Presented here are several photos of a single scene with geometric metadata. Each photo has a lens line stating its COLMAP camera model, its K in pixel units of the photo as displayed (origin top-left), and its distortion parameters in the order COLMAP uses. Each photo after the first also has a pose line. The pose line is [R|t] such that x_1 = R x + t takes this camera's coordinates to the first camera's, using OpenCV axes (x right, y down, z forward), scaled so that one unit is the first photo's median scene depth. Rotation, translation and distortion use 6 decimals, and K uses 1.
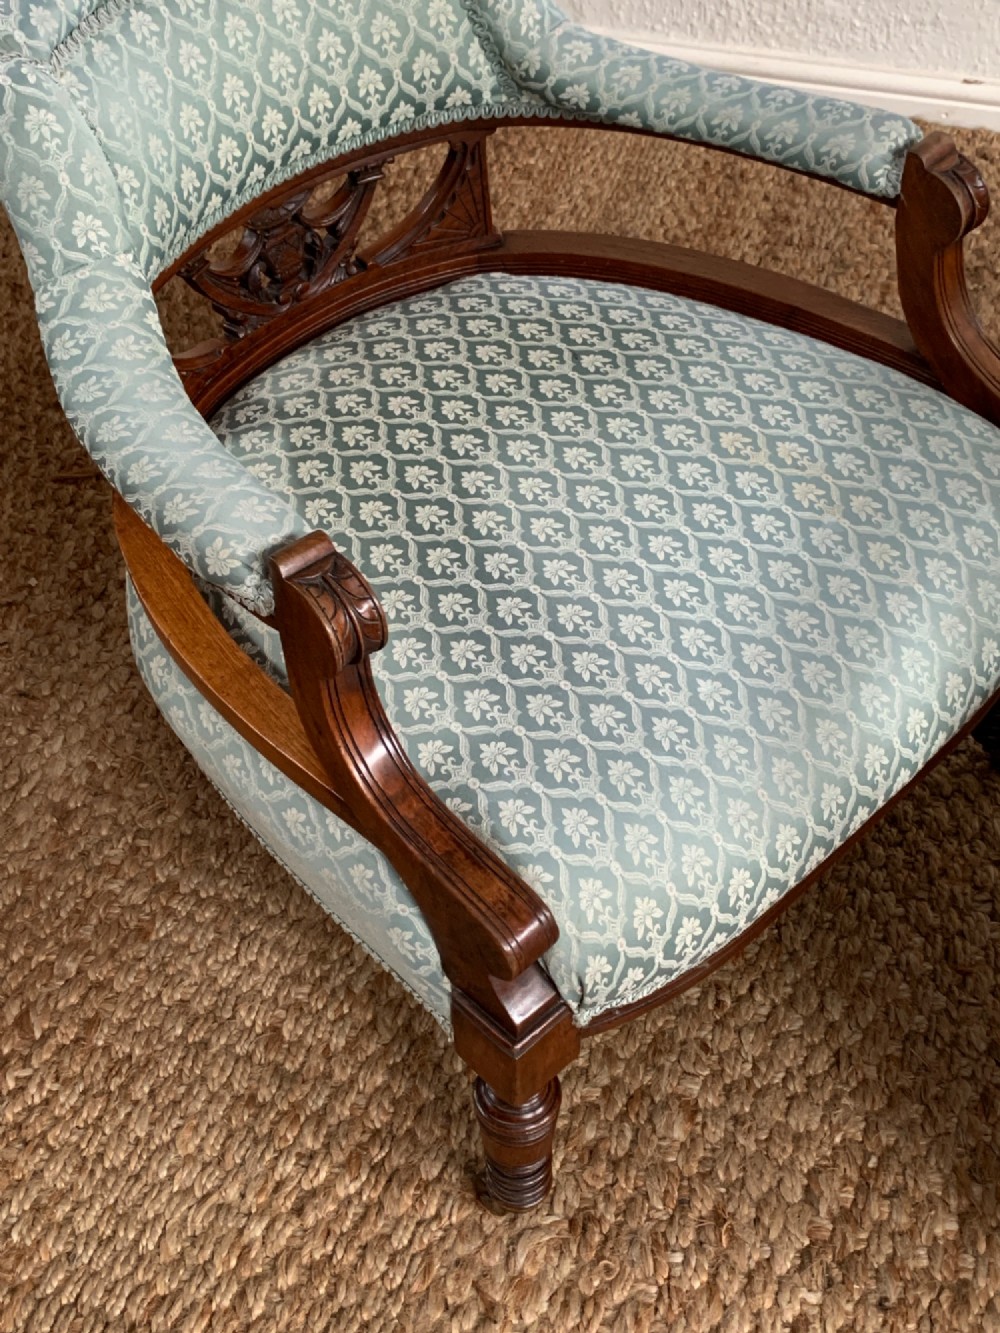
lens RADIAL K [[1671.6, 0, 490.6], [0, 1671.6, 665.6], [0, 0, 1]] dist [0.071906, 0.000000]
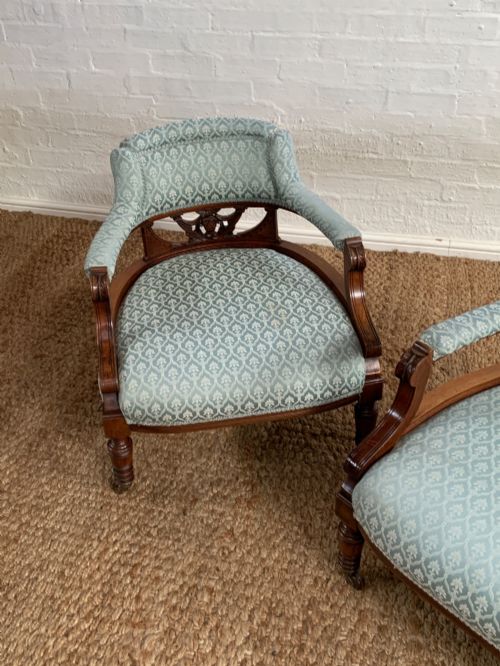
lens RADIAL K [[729.5, 0, 247.7], [0, 729.5, 326.1], [0, 0, 1]] dist [0.017758, 0.000000]
pose [[0.998086, -0.031695, 0.053094, 0.132081], [0.041431, 0.980185, -0.193704, 0.071913], [-0.045903, 0.195533, 0.979622, -0.282177]]
